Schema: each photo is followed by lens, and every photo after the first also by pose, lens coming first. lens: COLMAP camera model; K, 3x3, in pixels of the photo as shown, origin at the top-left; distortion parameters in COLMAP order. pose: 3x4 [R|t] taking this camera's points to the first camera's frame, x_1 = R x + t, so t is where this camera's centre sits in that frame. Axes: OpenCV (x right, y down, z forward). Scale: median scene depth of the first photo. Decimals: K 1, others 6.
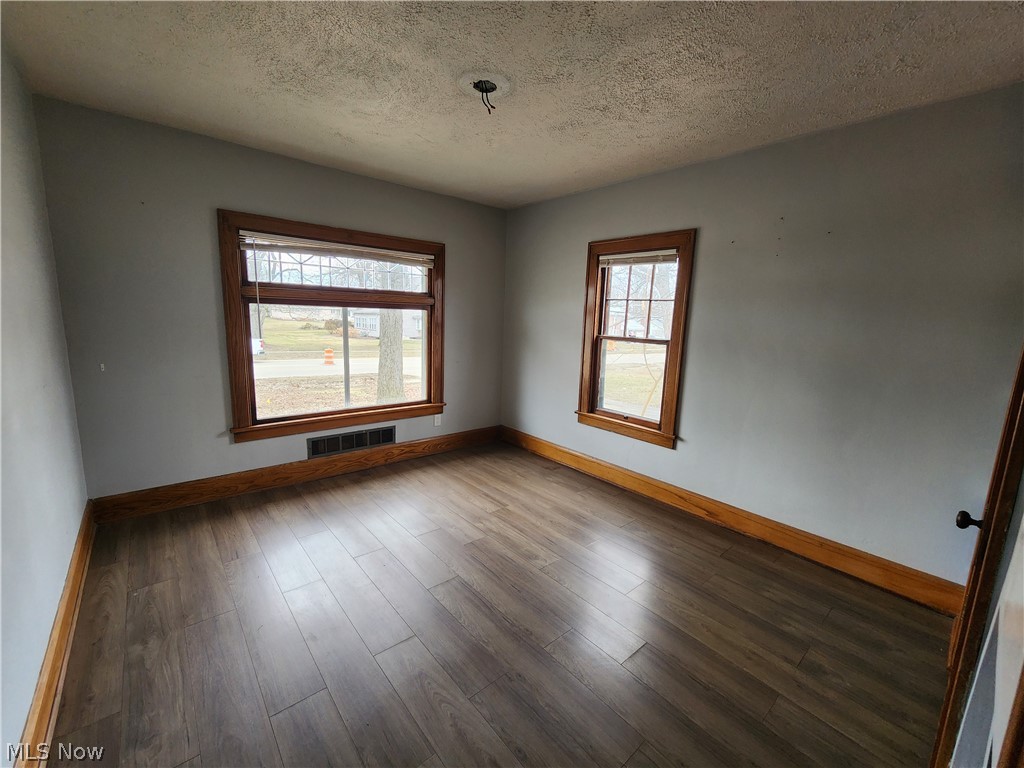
lens RADIAL K [[421.4, 0, 512.0], [0, 421.4, 384.0], [0, 0, 1]] dist [-0.000076, 0.000096]
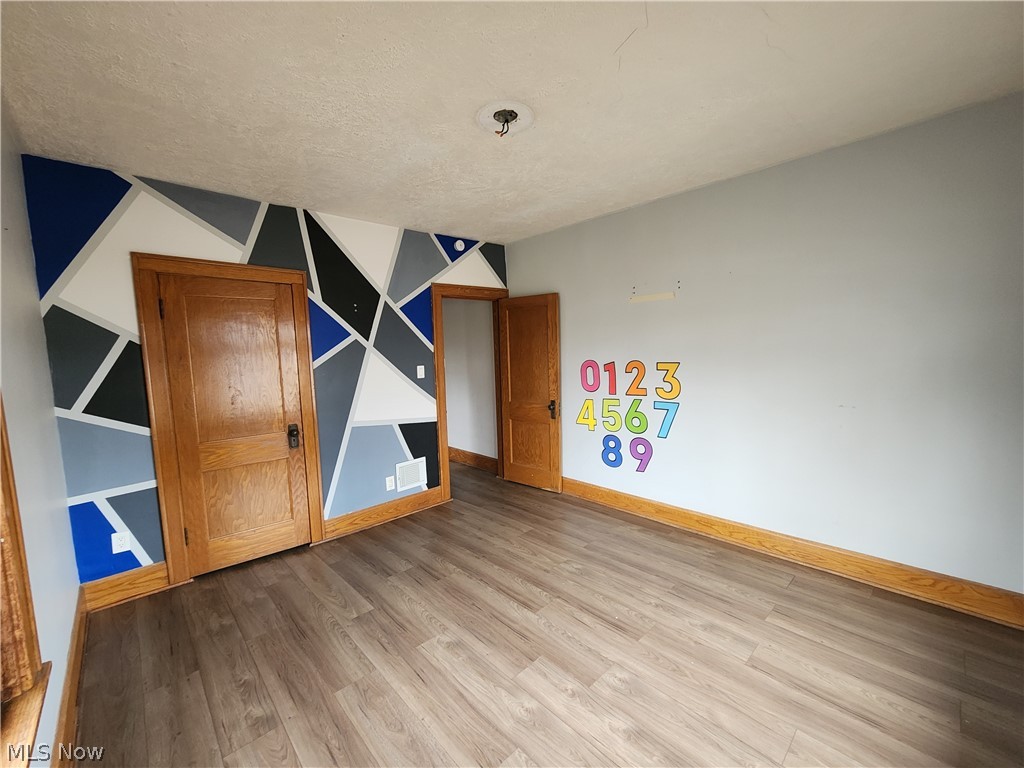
lens RADIAL K [[421.4, 0, 512.0], [0, 421.4, 384.0], [0, 0, 1]] dist [-0.000076, 0.000096]
pose [[-0.998835, 0.001211, -0.048247, -0.027542], [-0.011053, 0.967372, 0.253117, -0.290246], [0.046979, 0.253356, -0.966232, 1.688443]]
